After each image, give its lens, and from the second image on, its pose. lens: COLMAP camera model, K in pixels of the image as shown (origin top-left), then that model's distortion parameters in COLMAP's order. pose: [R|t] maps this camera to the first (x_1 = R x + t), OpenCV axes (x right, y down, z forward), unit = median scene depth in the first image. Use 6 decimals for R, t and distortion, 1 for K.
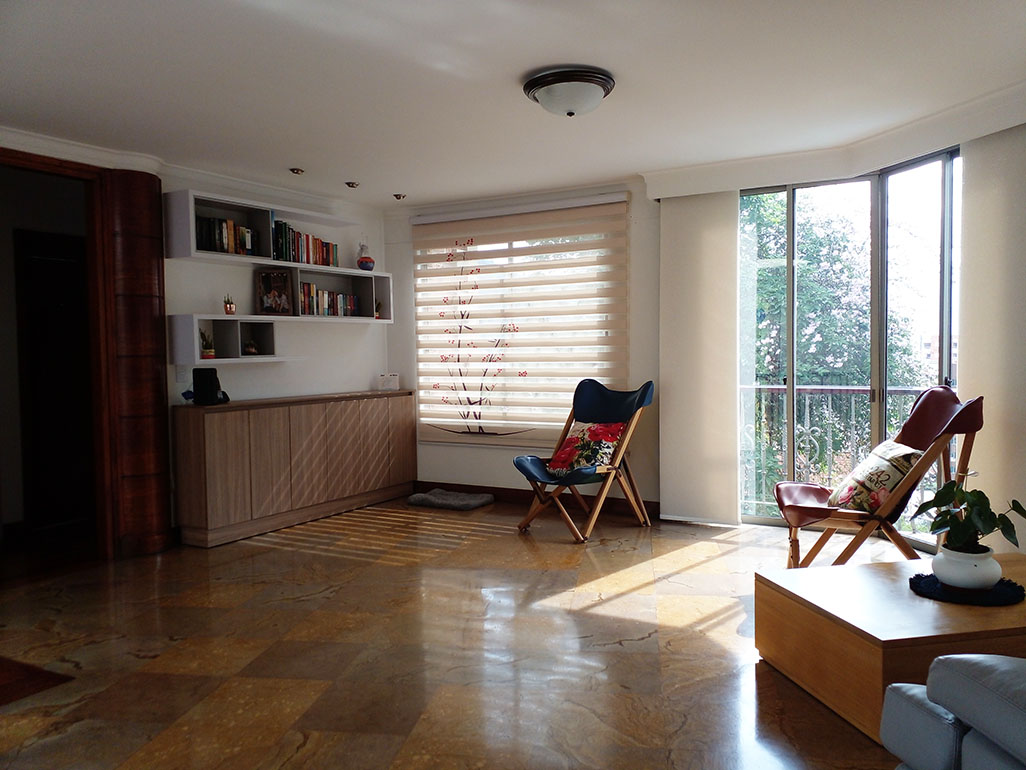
lens RADIAL K [[825.2, 0, 512.4], [0, 825.2, 385.7], [0, 0, 1]] dist [0.065037, -0.074714]
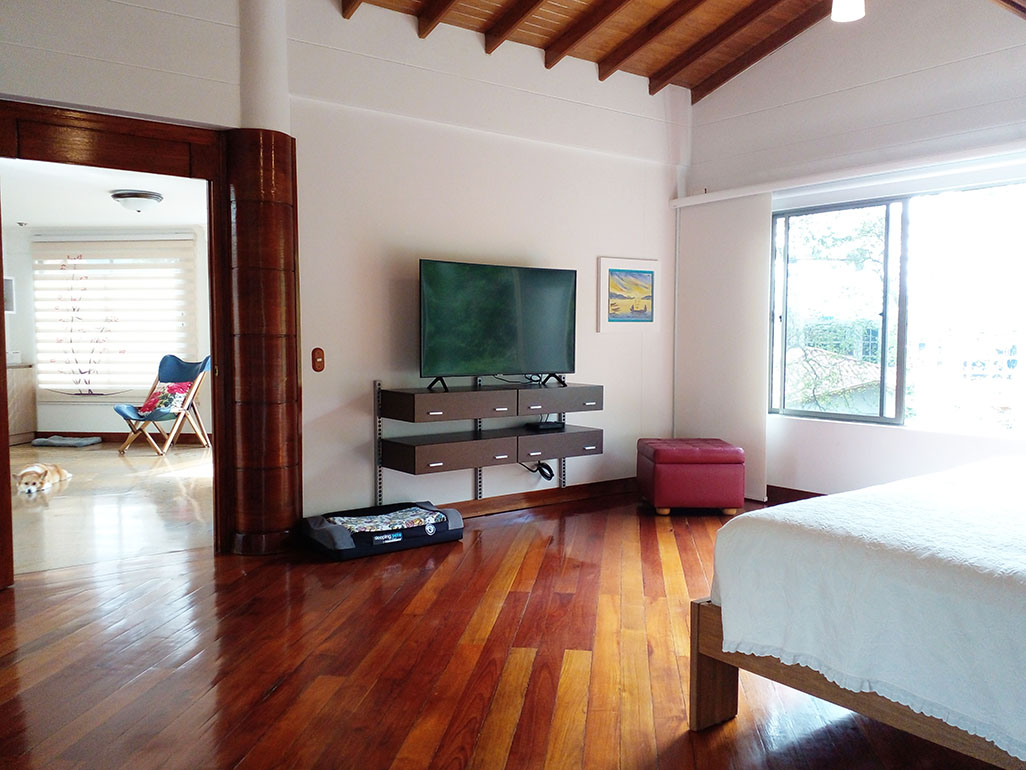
lens RADIAL K [[825.2, 0, 489.7], [0, 825.2, 384.4], [0, 0, 1]] dist [0.065037, -0.074714]
pose [[0.918815, -0.012980, 0.394474, 0.026681], [0.007395, 0.999850, 0.015674, 0.024194], [-0.394619, -0.011485, 0.918773, -0.571438]]
